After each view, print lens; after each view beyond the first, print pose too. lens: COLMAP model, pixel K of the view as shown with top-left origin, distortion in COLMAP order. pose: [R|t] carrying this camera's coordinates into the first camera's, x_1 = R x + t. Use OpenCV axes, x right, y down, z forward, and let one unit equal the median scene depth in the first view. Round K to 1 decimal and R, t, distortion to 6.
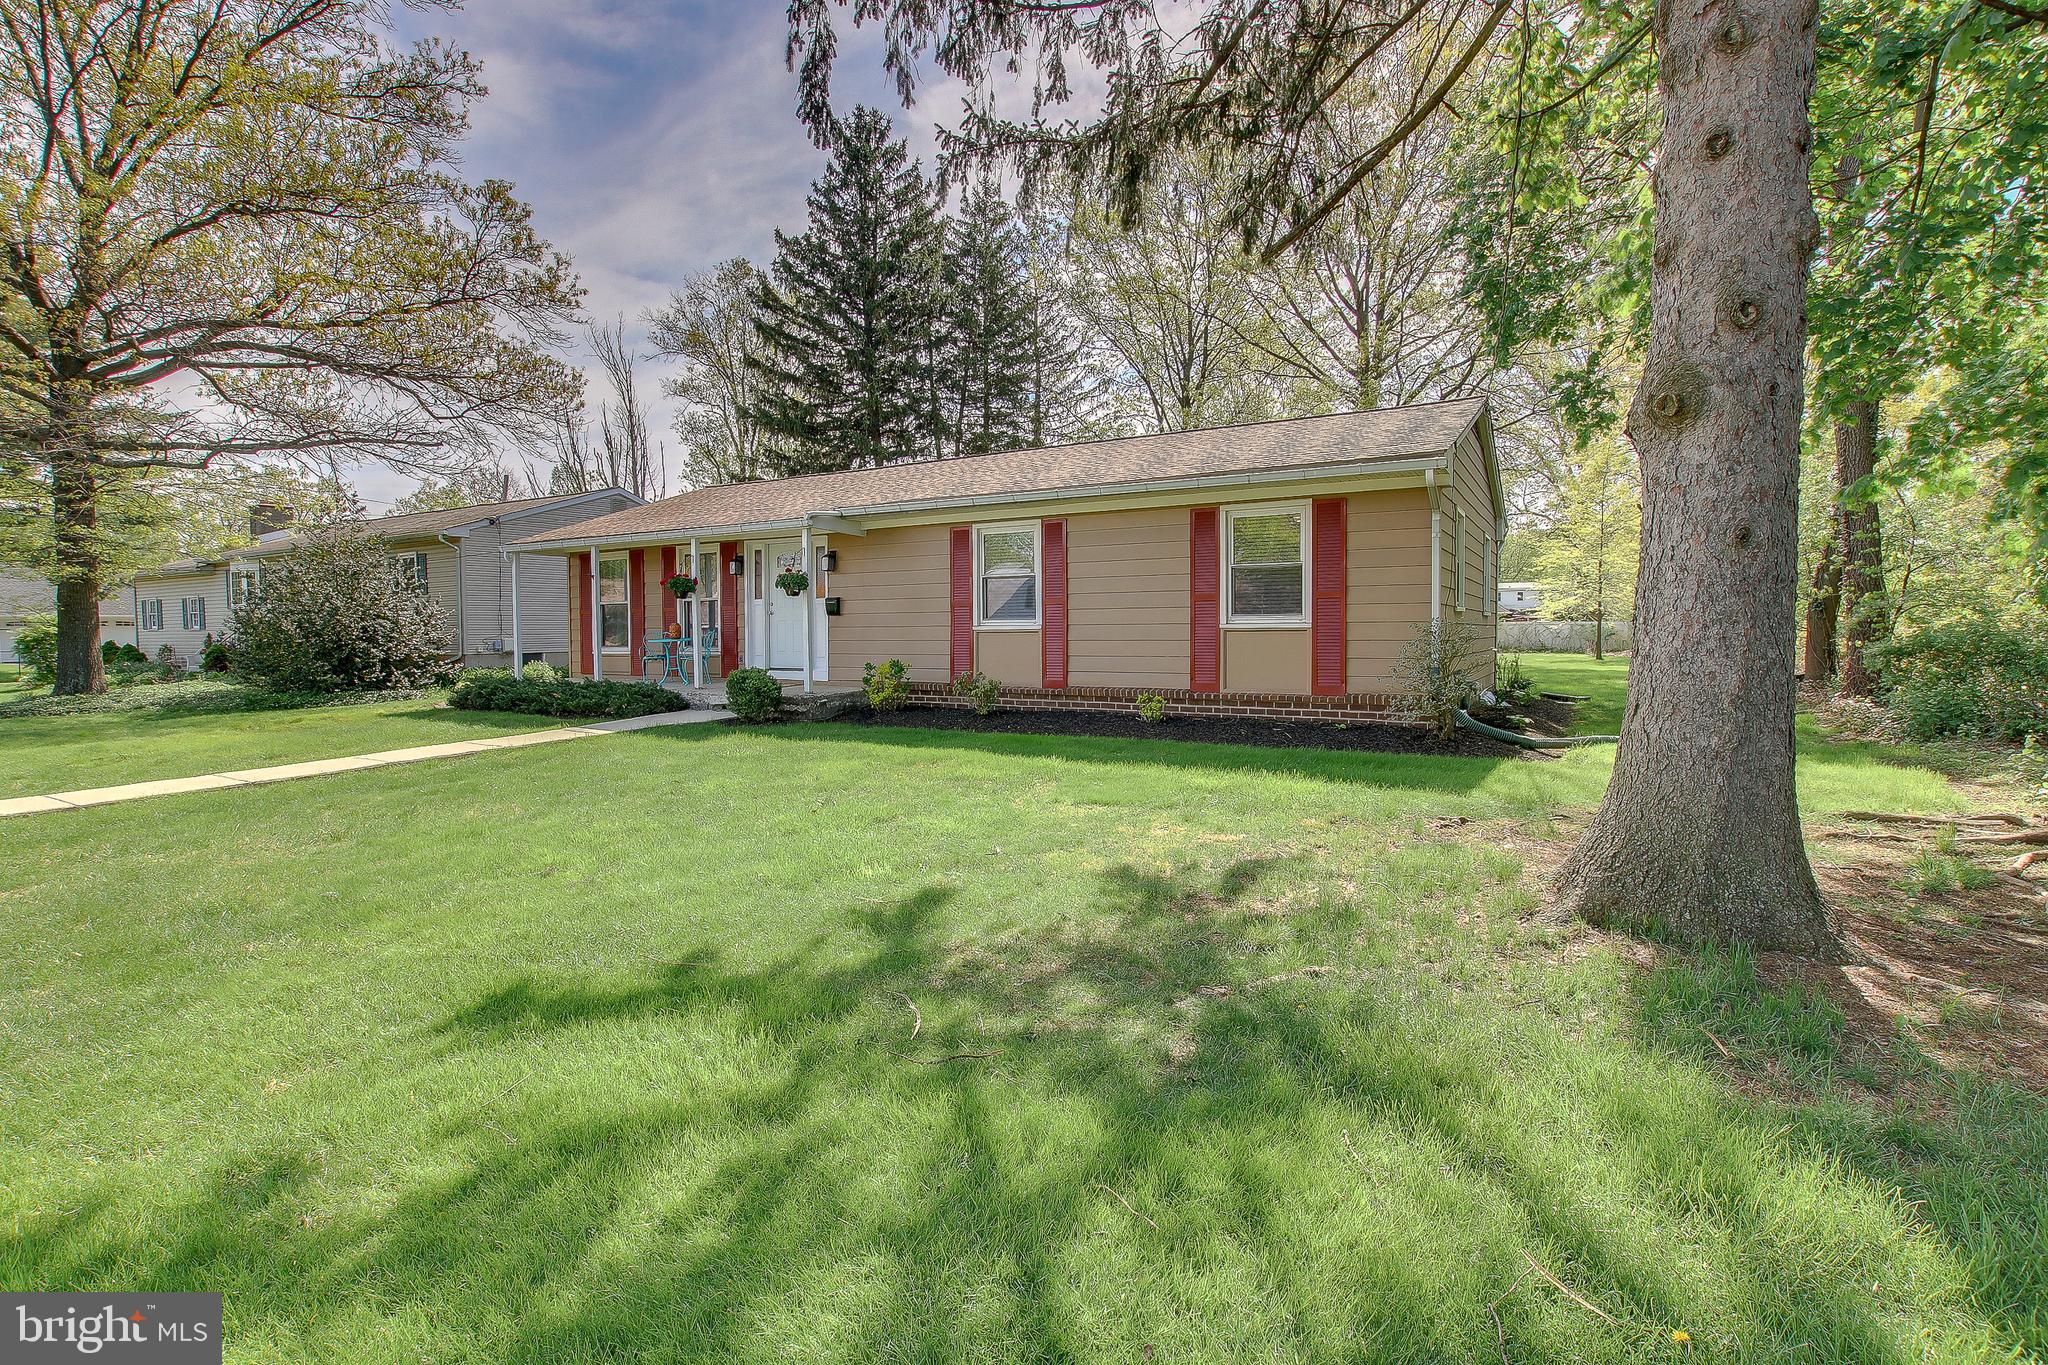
lens RADIAL K [[991.1, 0, 1013.4], [0, 991.1, 625.4], [0, 0, 1]] dist [-0.035794, 0.000191]
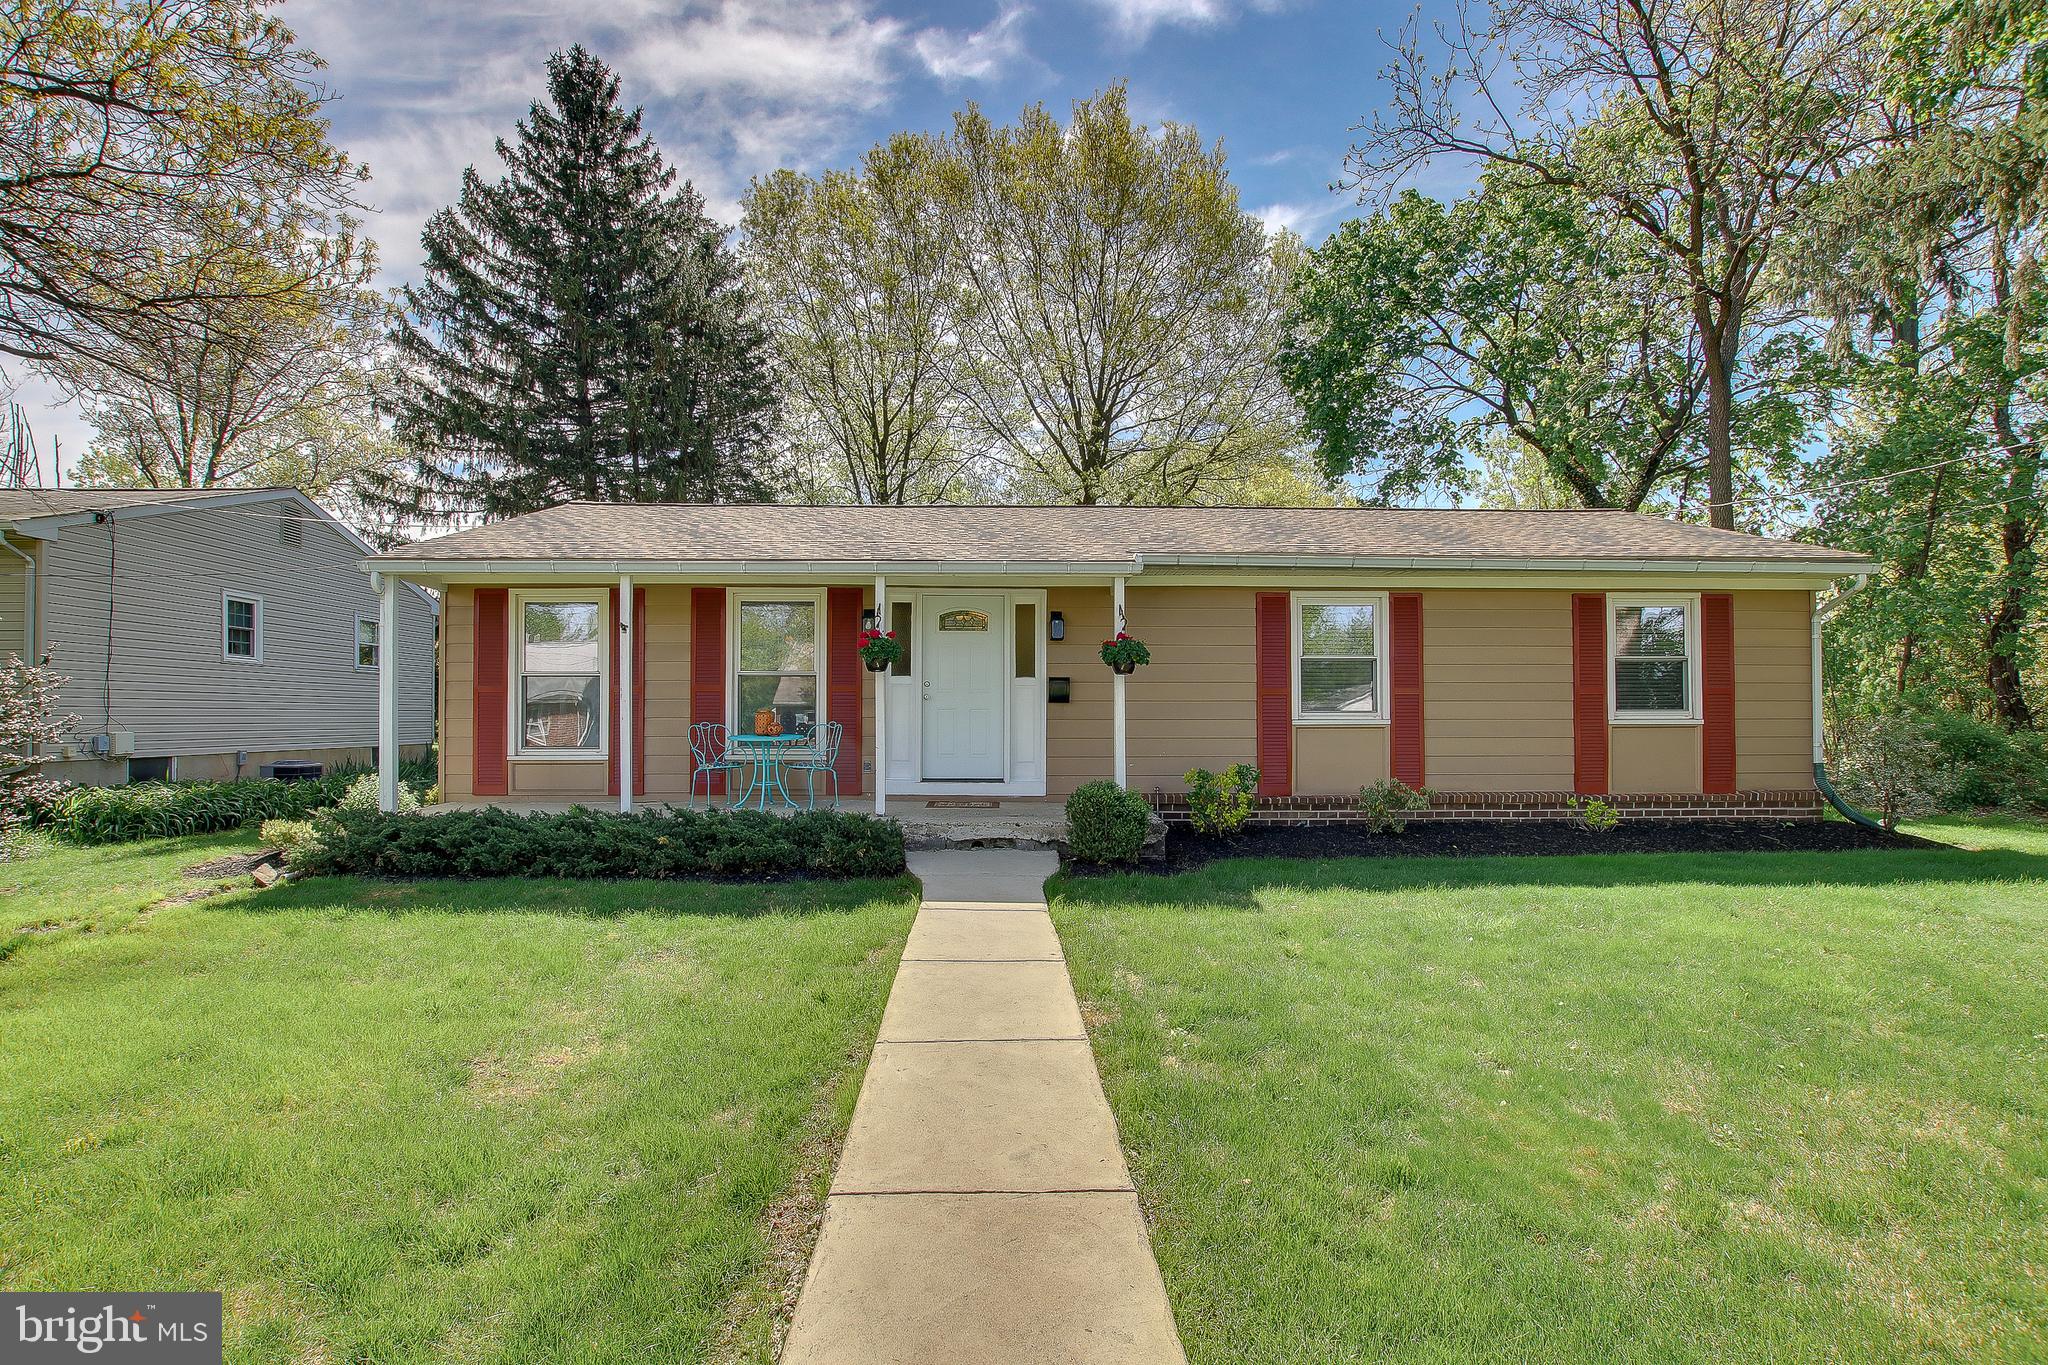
lens RADIAL K [[983.9, 0, 1024.0], [0, 983.9, 682.5], [0, 0, 1]] dist [-0.000301, -0.022141]
pose [[0.834048, 0.033702, 0.550662, -0.752006], [-0.007395, 0.998726, -0.049923, 0.013801], [-0.551643, 0.037566, 0.833234, 0.535733]]
